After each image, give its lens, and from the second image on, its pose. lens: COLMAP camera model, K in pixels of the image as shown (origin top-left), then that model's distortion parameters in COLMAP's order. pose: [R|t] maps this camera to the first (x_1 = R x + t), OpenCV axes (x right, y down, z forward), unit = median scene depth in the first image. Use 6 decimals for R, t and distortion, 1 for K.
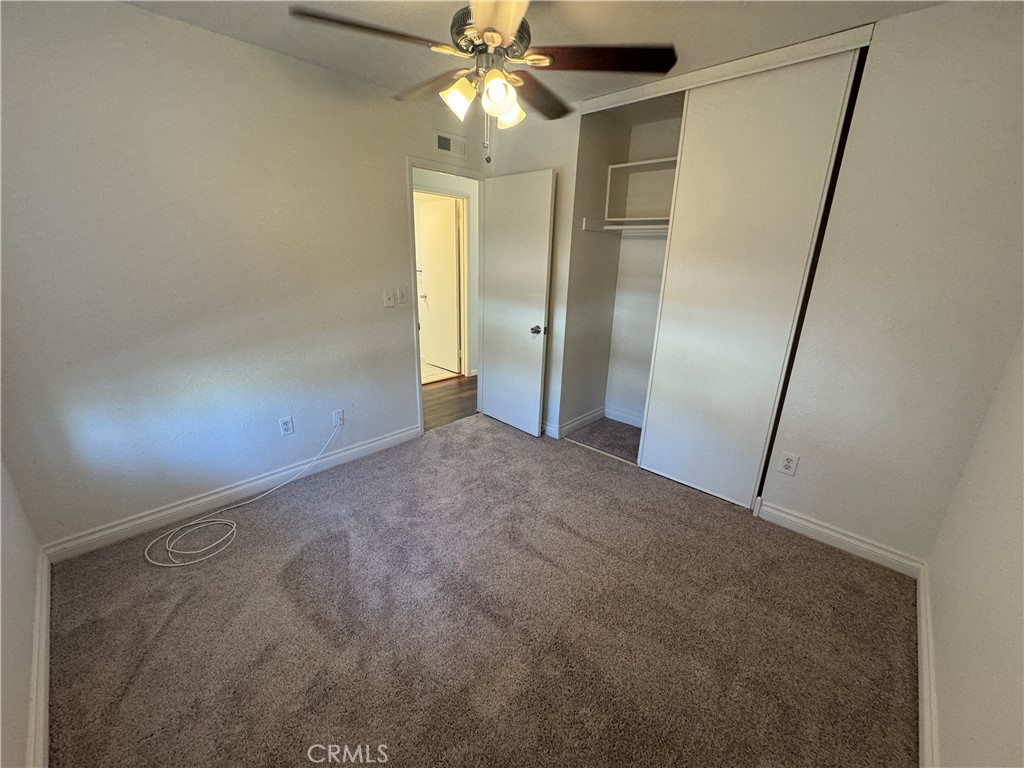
lens RADIAL K [[407.2, 0, 510.5], [0, 407.2, 383.4], [0, 0, 1]] dist [0.000302, -0.000286]
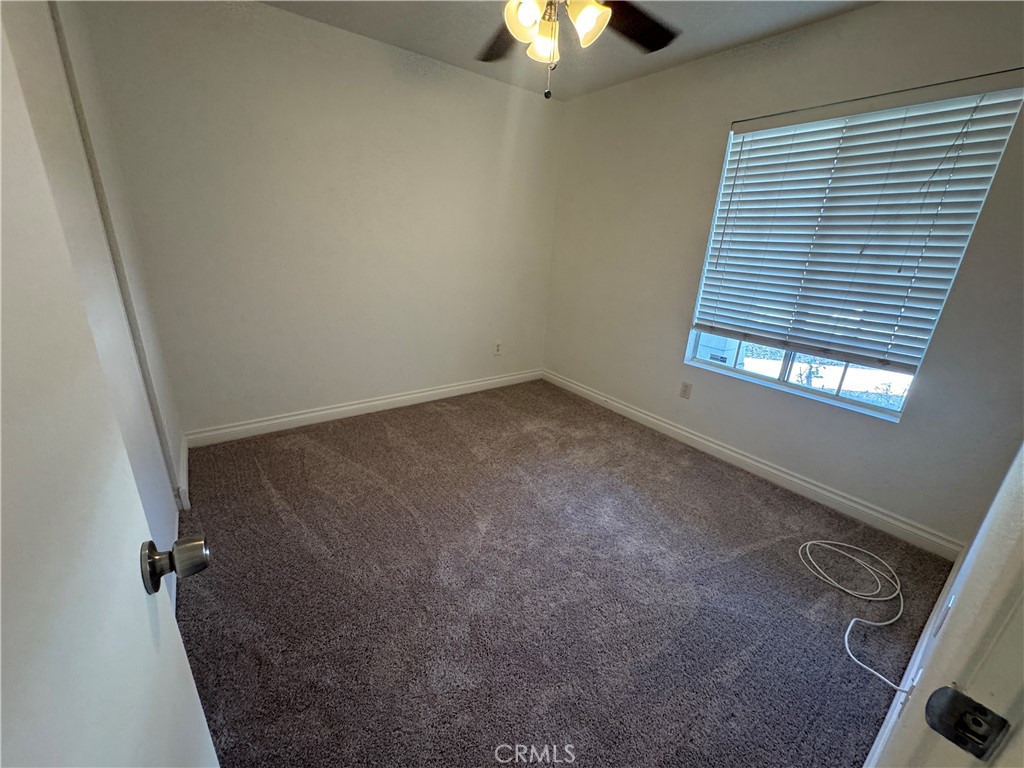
lens RADIAL K [[426.9, 0, 512.0], [0, 426.9, 384.0], [0, 0, 1]] dist [0.000065, -0.000126]
pose [[-0.981303, -0.109303, 0.158421, -0.134419], [0.007909, 0.799505, 0.600607, -0.427110], [-0.192306, 0.590630, -0.783692, 1.414167]]
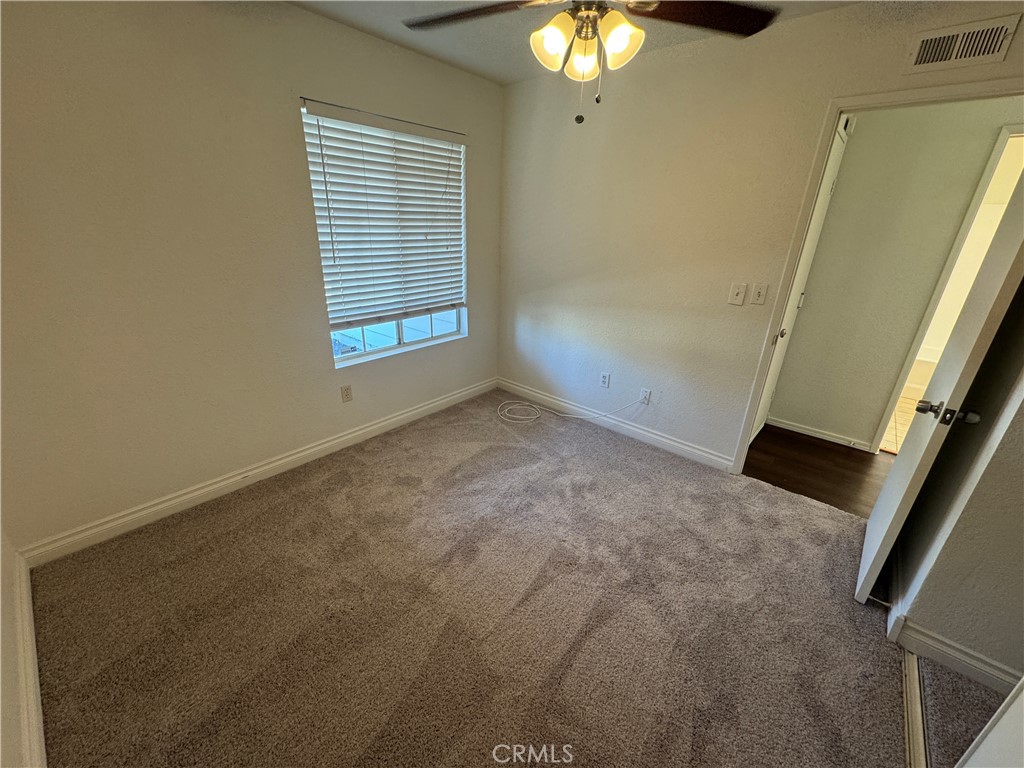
lens RADIAL K [[407.2, 0, 510.5], [0, 407.2, 383.4], [0, 0, 1]] dist [0.000302, -0.000286]
pose [[0.050280, 0.351247, -0.934932, 0.618602], [-0.331488, 0.888918, 0.316132, -0.190313], [0.942119, 0.294024, 0.161129, 0.593289]]
